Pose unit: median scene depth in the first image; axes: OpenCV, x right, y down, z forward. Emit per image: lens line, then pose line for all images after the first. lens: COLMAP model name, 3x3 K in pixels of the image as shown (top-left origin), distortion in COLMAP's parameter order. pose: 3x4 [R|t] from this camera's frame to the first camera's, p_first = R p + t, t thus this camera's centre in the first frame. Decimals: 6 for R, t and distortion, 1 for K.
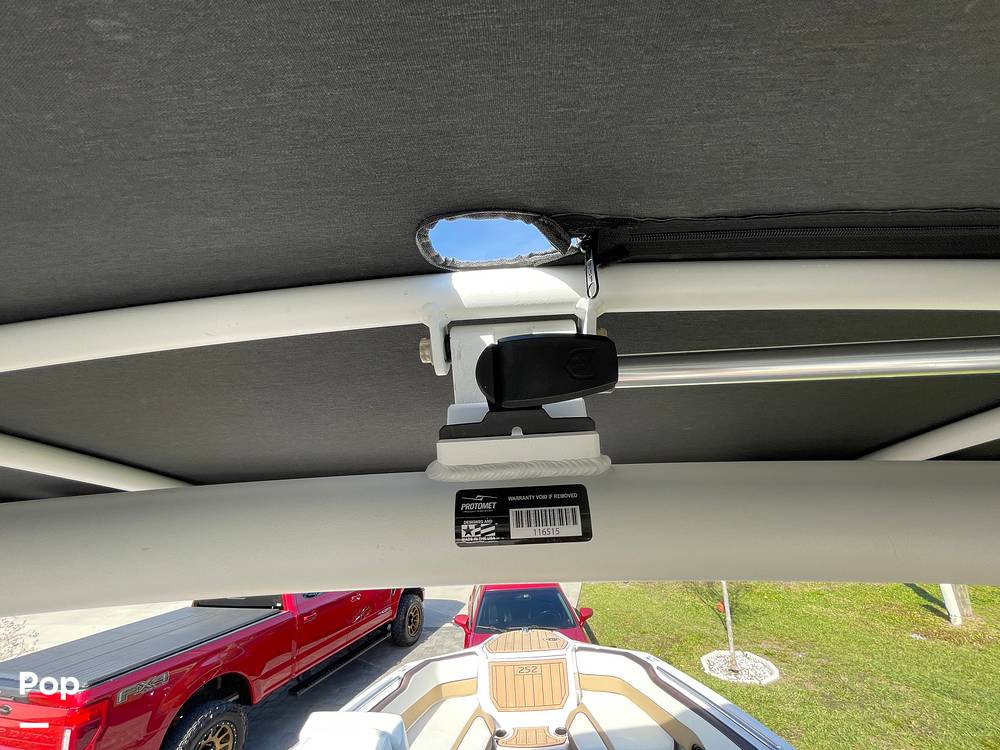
lens RADIAL K [[404.4, 0, 502.2], [0, 404.4, 374.0], [0, 0, 1]] dist [0.000005, -0.000777]
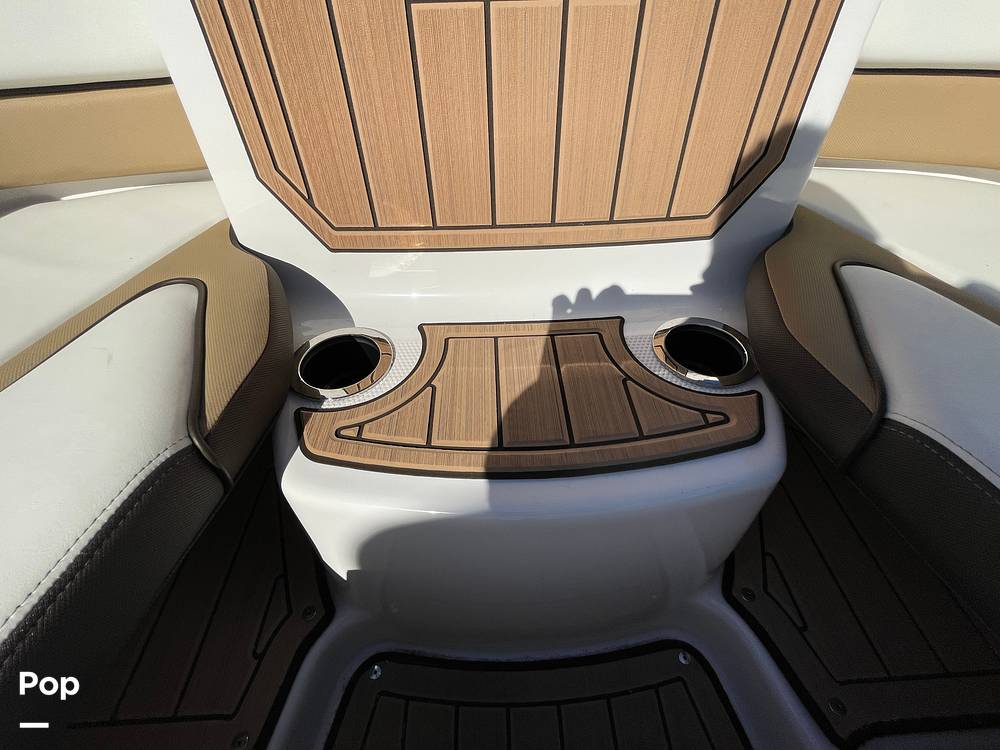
lens RADIAL K [[404.4, 0, 501.8], [0, 404.4, 376.3], [0, 0, 1]] dist [0.000005, -0.000777]
pose [[0.996840, -0.024433, 0.075588, 0.045591], [-0.052753, 0.507821, 0.859846, 0.698961], [-0.059394, -0.861116, 0.504927, 0.847772]]
